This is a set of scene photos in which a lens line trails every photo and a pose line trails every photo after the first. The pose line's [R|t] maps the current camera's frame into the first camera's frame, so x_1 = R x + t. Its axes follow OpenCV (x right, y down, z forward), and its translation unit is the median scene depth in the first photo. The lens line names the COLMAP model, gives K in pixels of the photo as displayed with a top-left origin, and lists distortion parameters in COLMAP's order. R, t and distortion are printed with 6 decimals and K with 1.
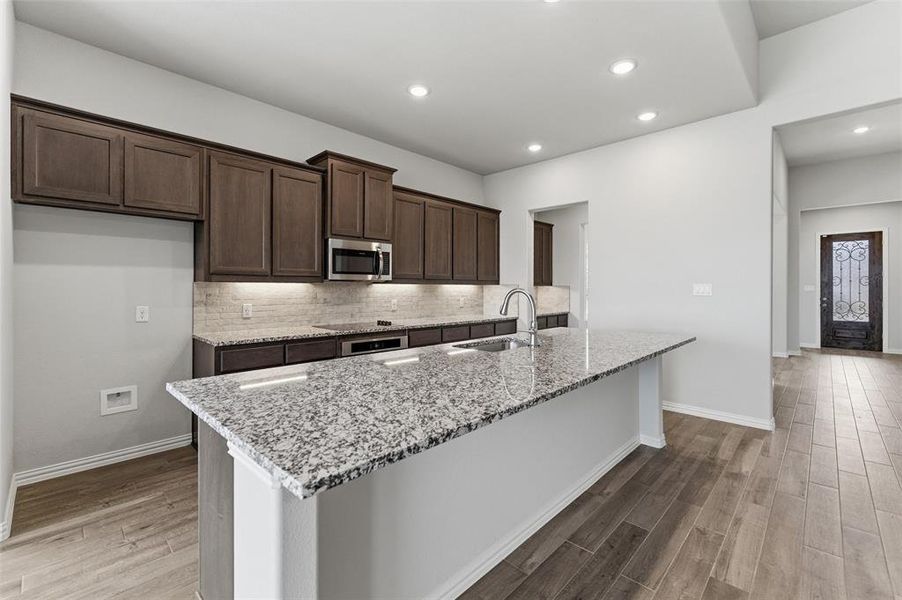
lens RADIAL K [[390.9, 0, 453.3], [0, 390.9, 289.0], [0, 0, 1]] dist [-0.001342, 0.000196]
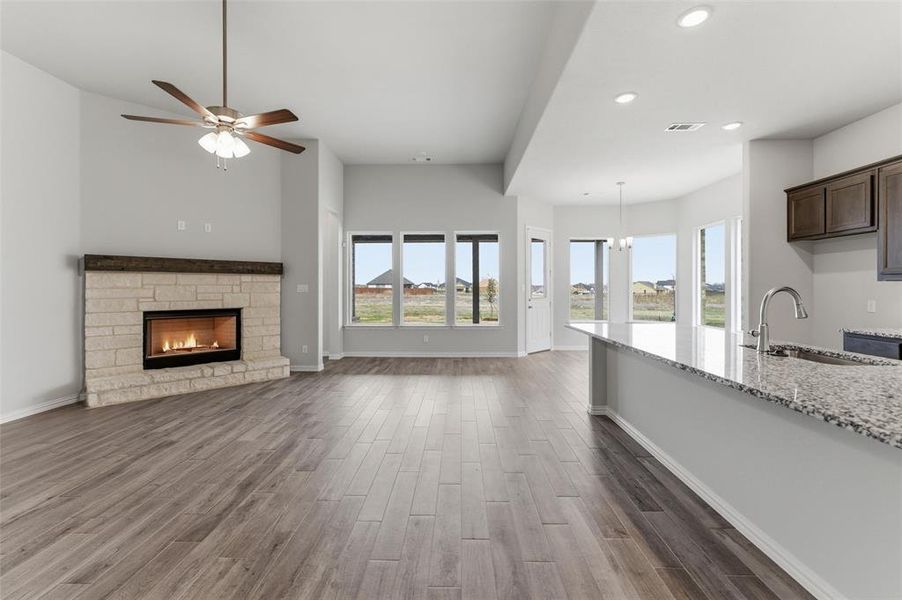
lens RADIAL K [[390.9, 0, 453.3], [0, 390.9, 289.0], [0, 0, 1]] dist [-0.001342, 0.000196]
pose [[-0.733609, 0.003127, -0.679564, 0.887202], [0.001202, 0.999994, 0.003304, 0.000060], [0.679570, 0.001607, -0.733609, 0.788920]]
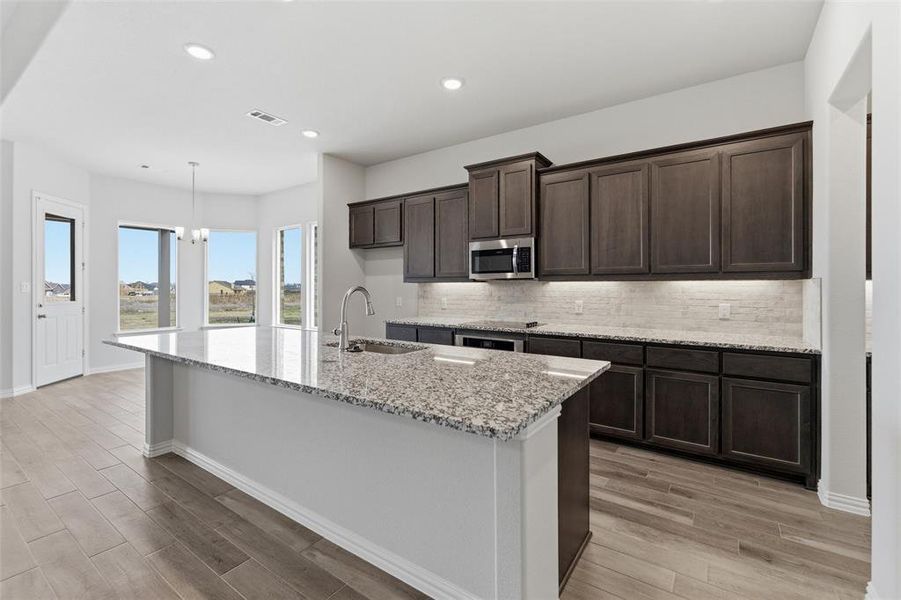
lens RADIAL K [[395.6, 0, 452.4], [0, 395.6, 286.4], [0, 0, 1]] dist [0.000856, 0.000202]
pose [[0.159555, -0.002314, -0.987186, 0.780813], [-0.000855, 0.999997, -0.002482, 0.000308], [0.987189, 0.001240, 0.159552, 0.742266]]
